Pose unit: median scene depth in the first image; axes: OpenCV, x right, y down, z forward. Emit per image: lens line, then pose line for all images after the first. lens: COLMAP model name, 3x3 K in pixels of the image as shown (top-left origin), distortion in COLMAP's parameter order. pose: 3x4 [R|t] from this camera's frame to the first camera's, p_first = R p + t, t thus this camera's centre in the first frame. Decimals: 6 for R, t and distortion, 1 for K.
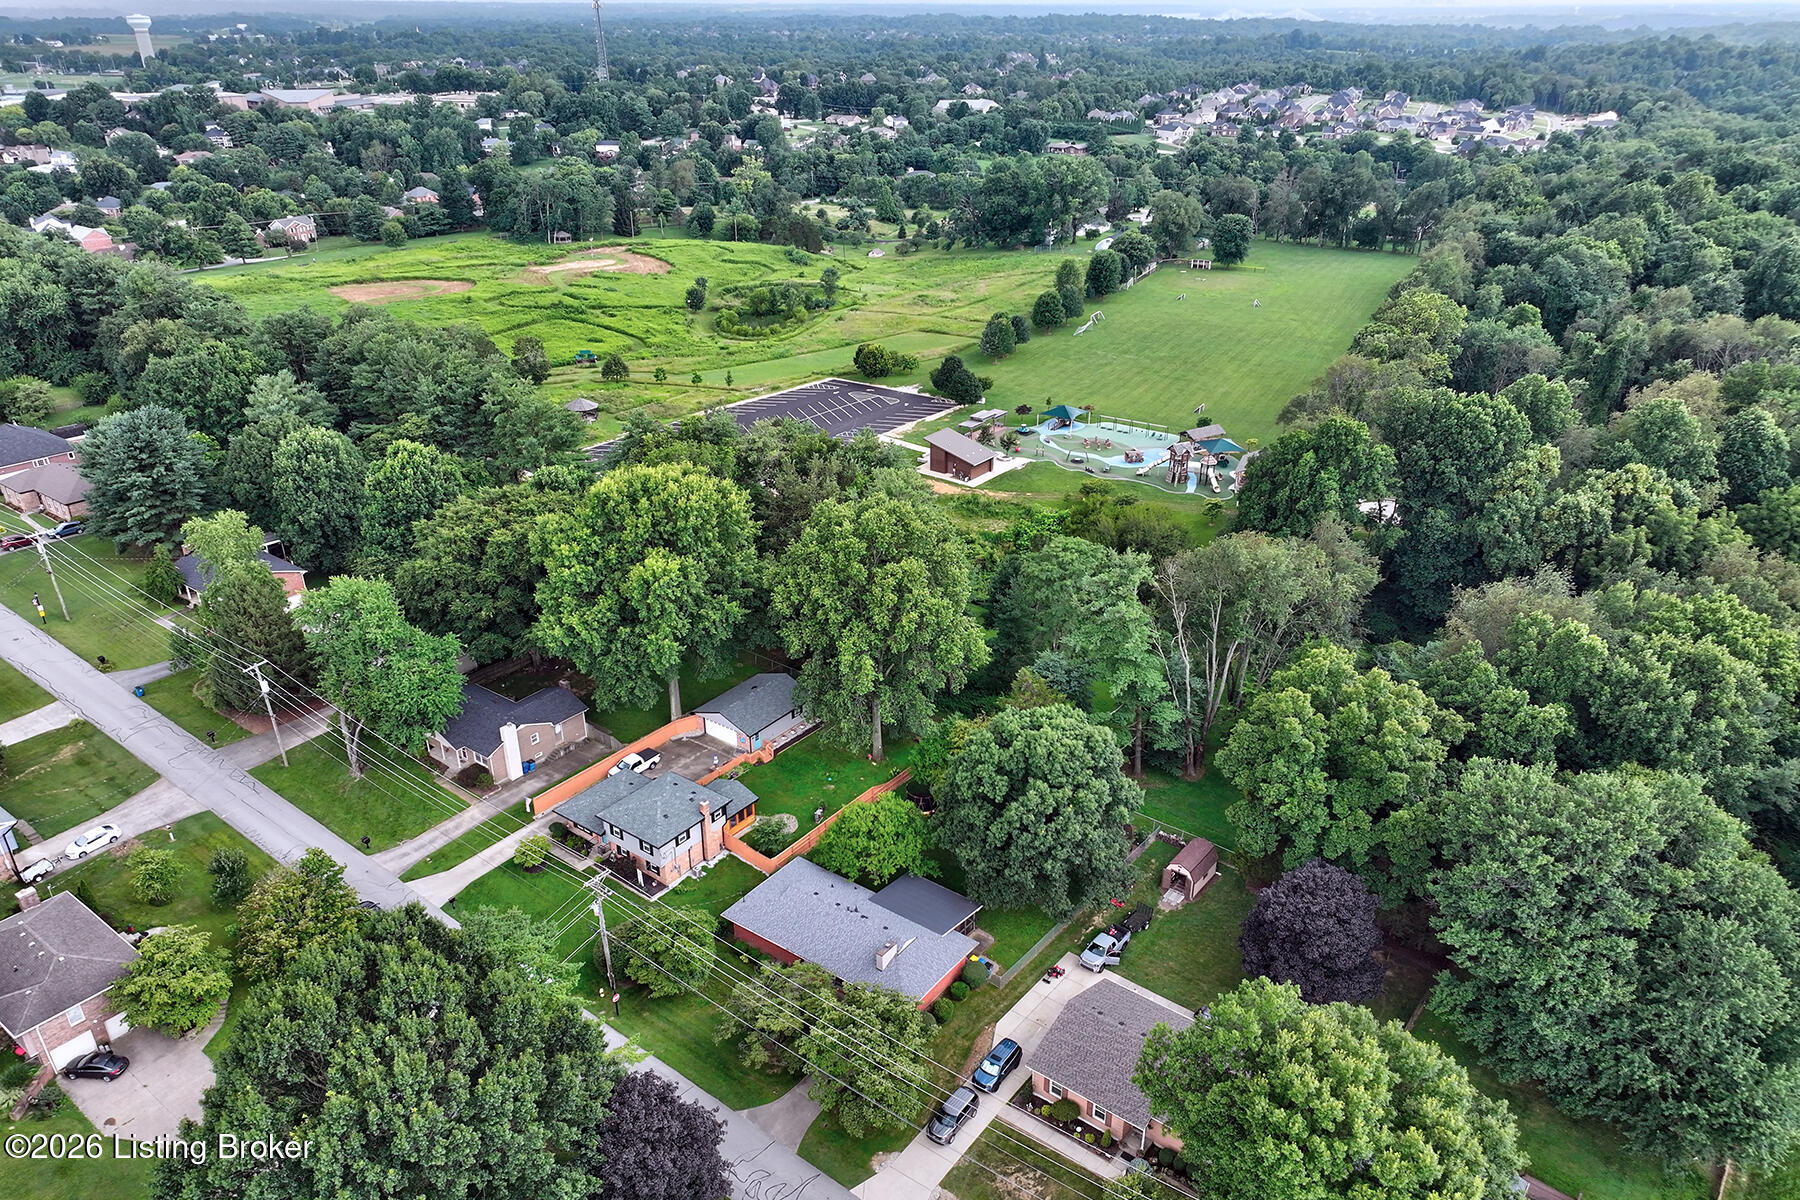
lens RADIAL K [[1264.6, 0, 909.3], [0, 1264.6, 645.3], [0, 0, 1]] dist [-0.004275, 0.021747]
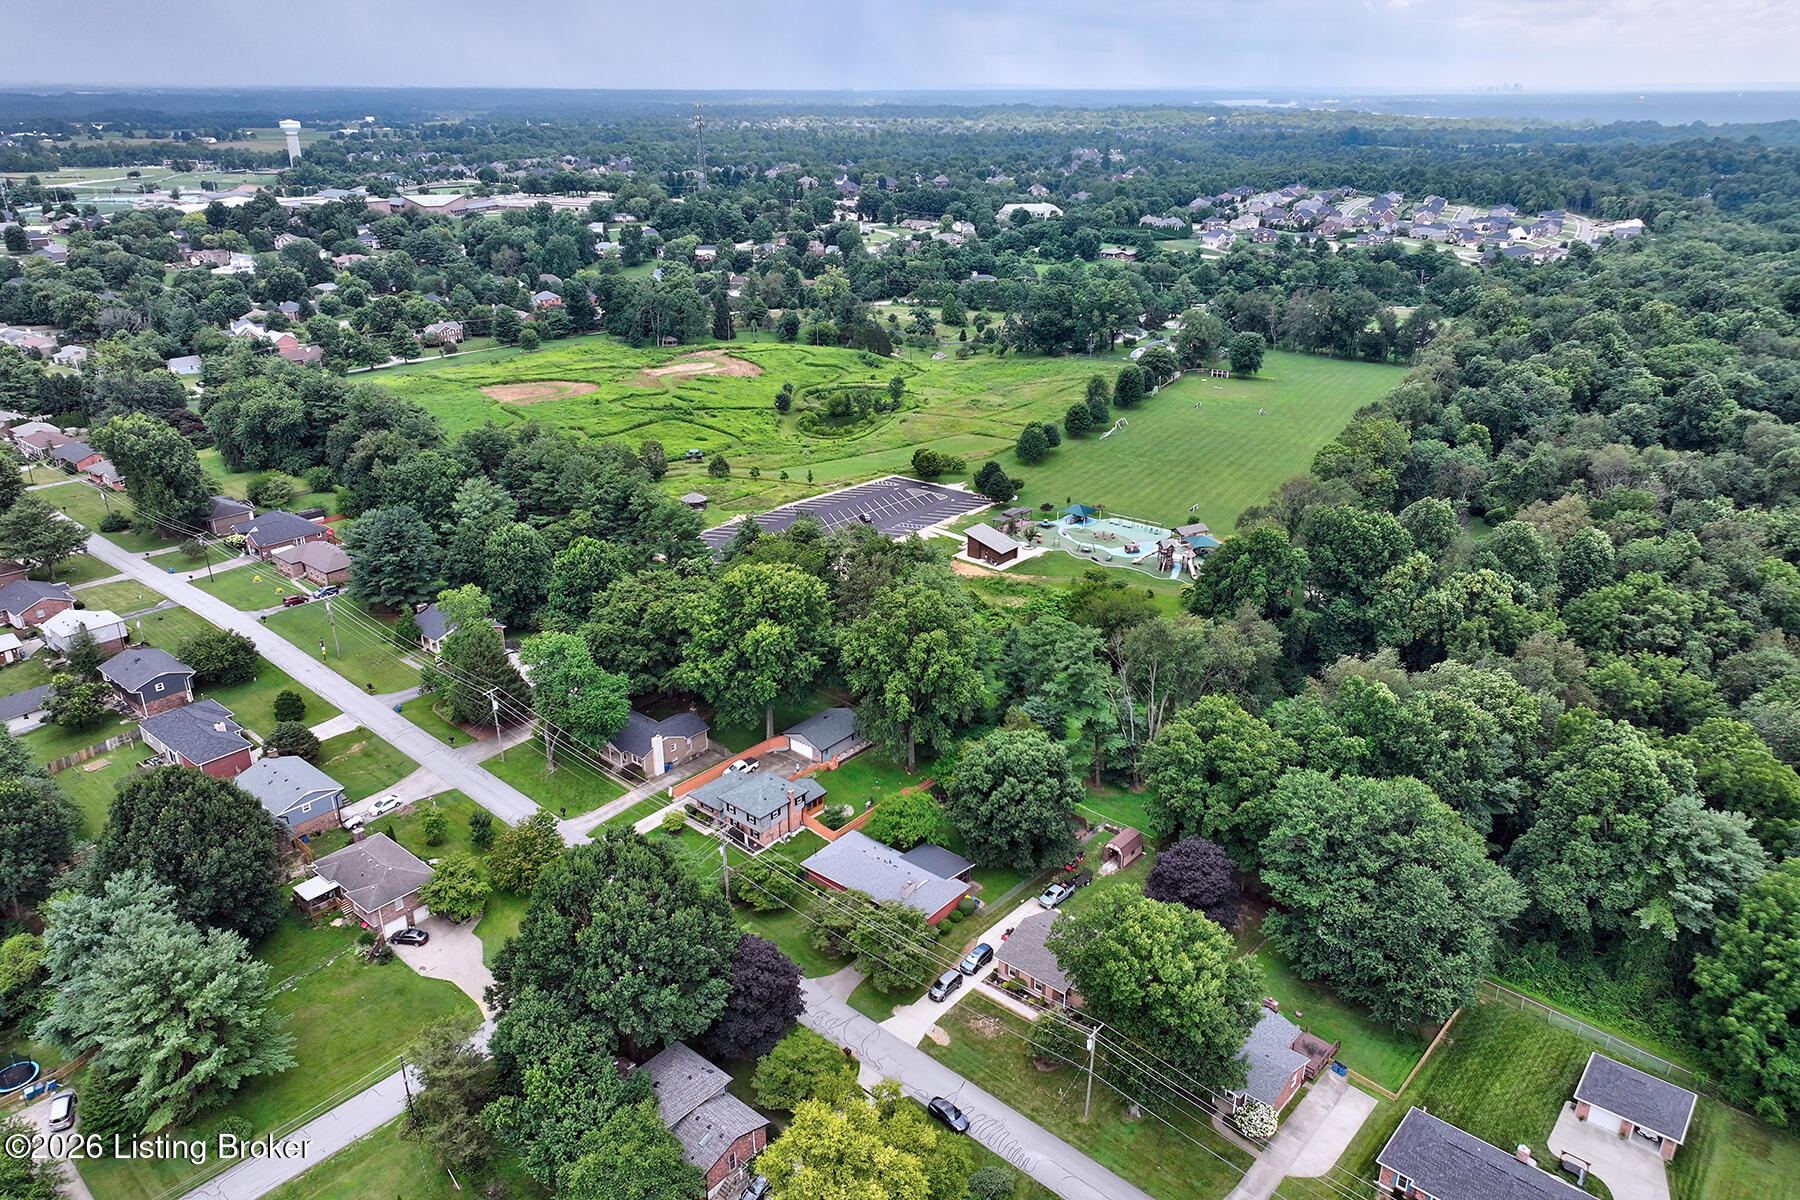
lens RADIAL K [[1264.6, 0, 908.3], [0, 1264.6, 594.4], [0, 0, 1]] dist [-0.004275, 0.021747]
pose [[0.998321, 0.021658, -0.053714, 0.026324], [-0.026321, 0.995800, -0.087687, 0.011758], [0.051590, 0.088954, 0.994699, -0.257967]]
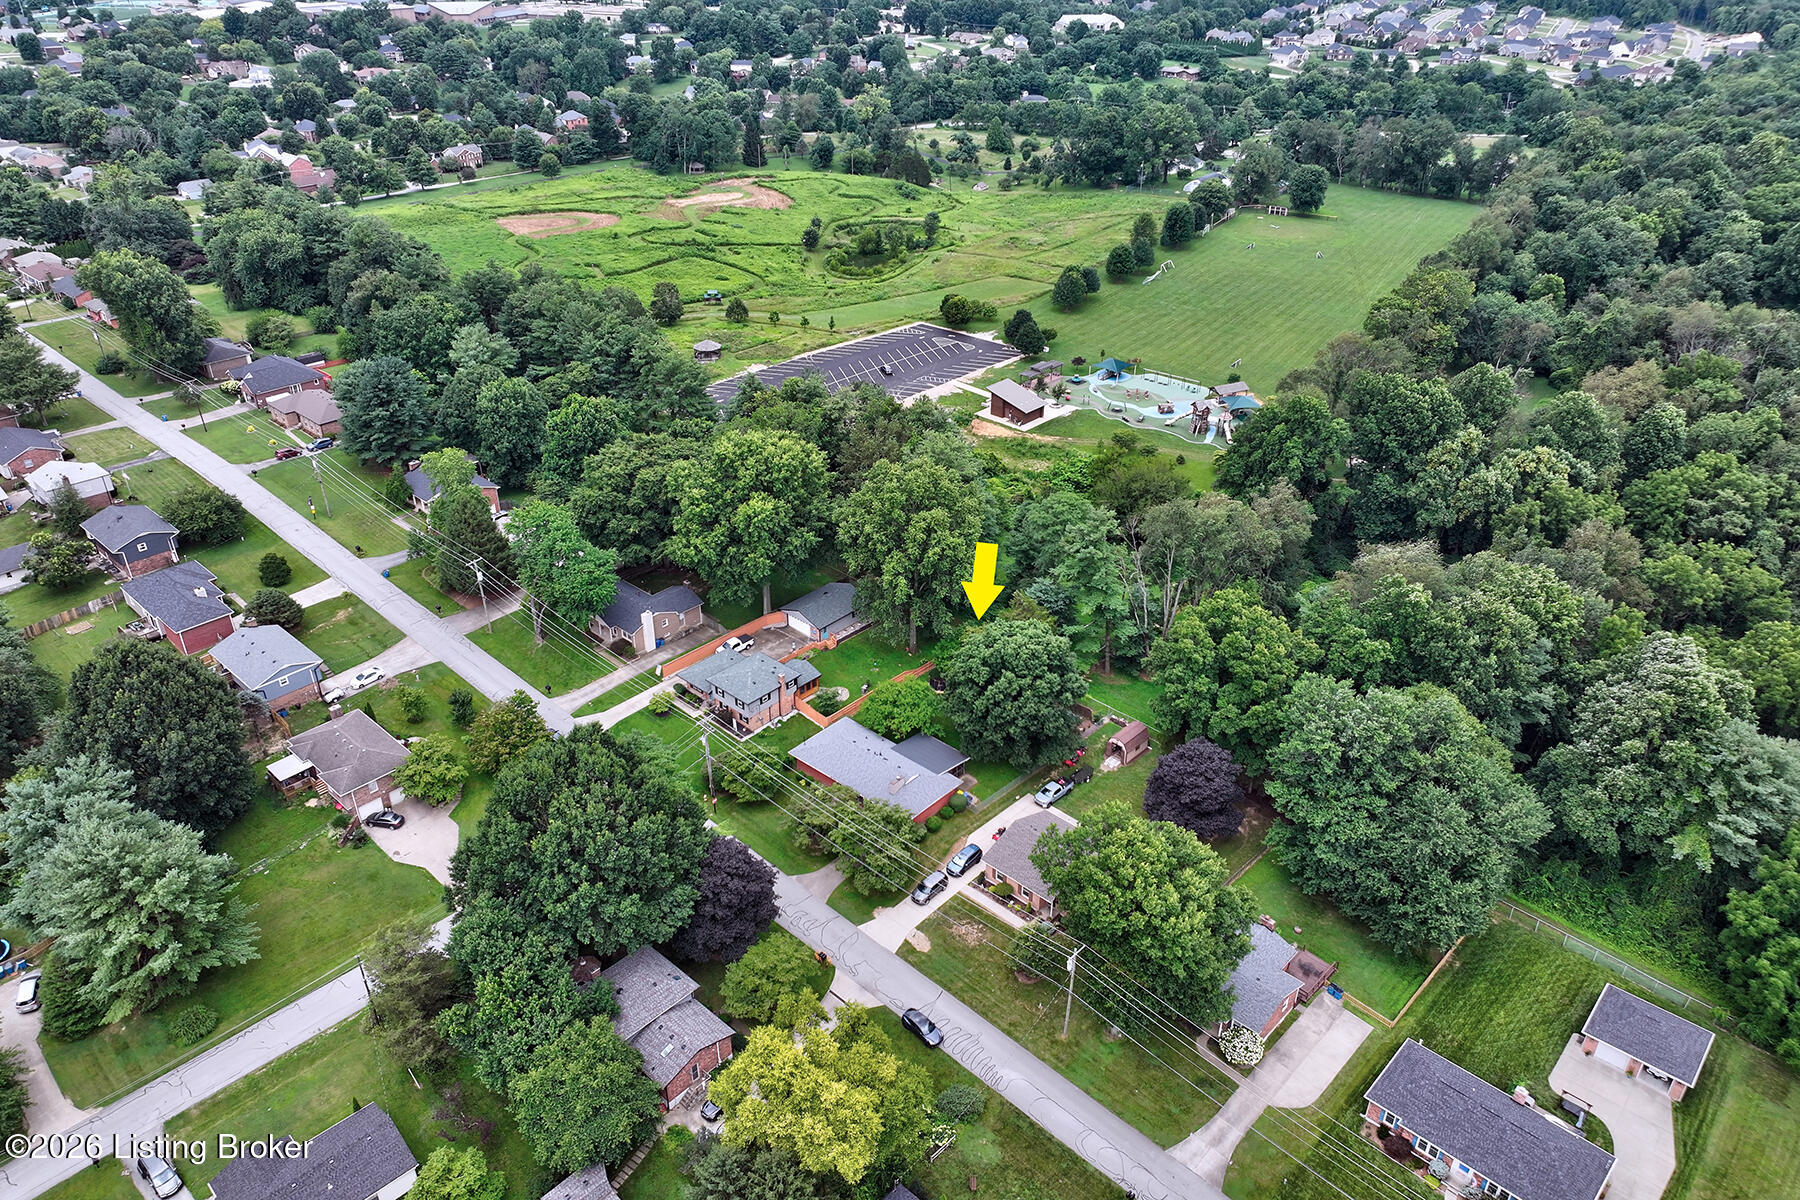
lens RADIAL K [[1264.6, 0, 908.3], [0, 1264.6, 595.1], [0, 0, 1]] dist [-0.004275, 0.021747]
pose [[0.994917, 0.050634, -0.087047, 0.052213], [-0.046694, 0.997816, 0.046714, -0.019994], [0.089223, -0.042412, 0.995108, -0.209058]]
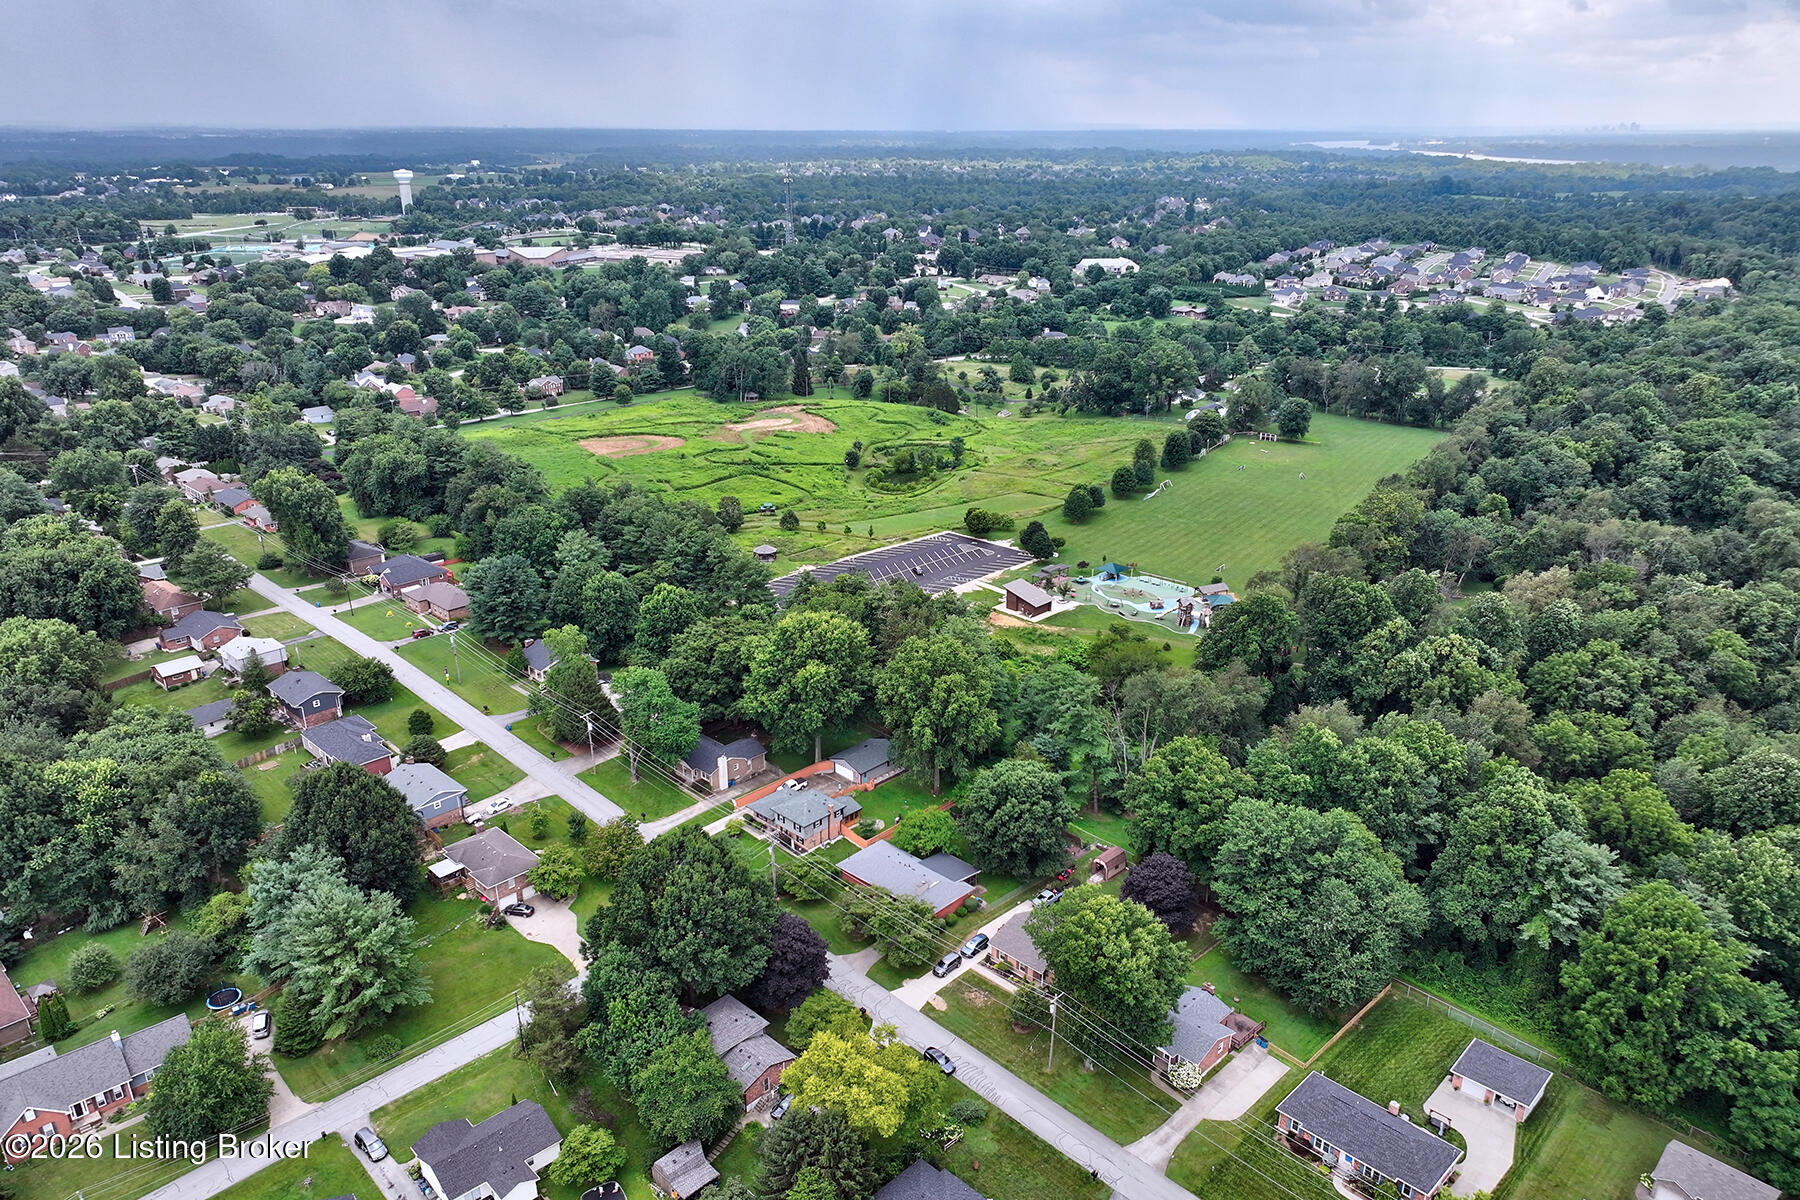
lens RADIAL K [[1264.6, 0, 907.2], [0, 1264.6, 642.5], [0, 0, 1]] dist [-0.004275, 0.021747]
pose [[0.991887, 0.048275, -0.117601, 0.075152], [-0.057794, 0.995204, -0.078924, 0.016808], [0.113227, 0.085081, 0.989920, -0.404726]]
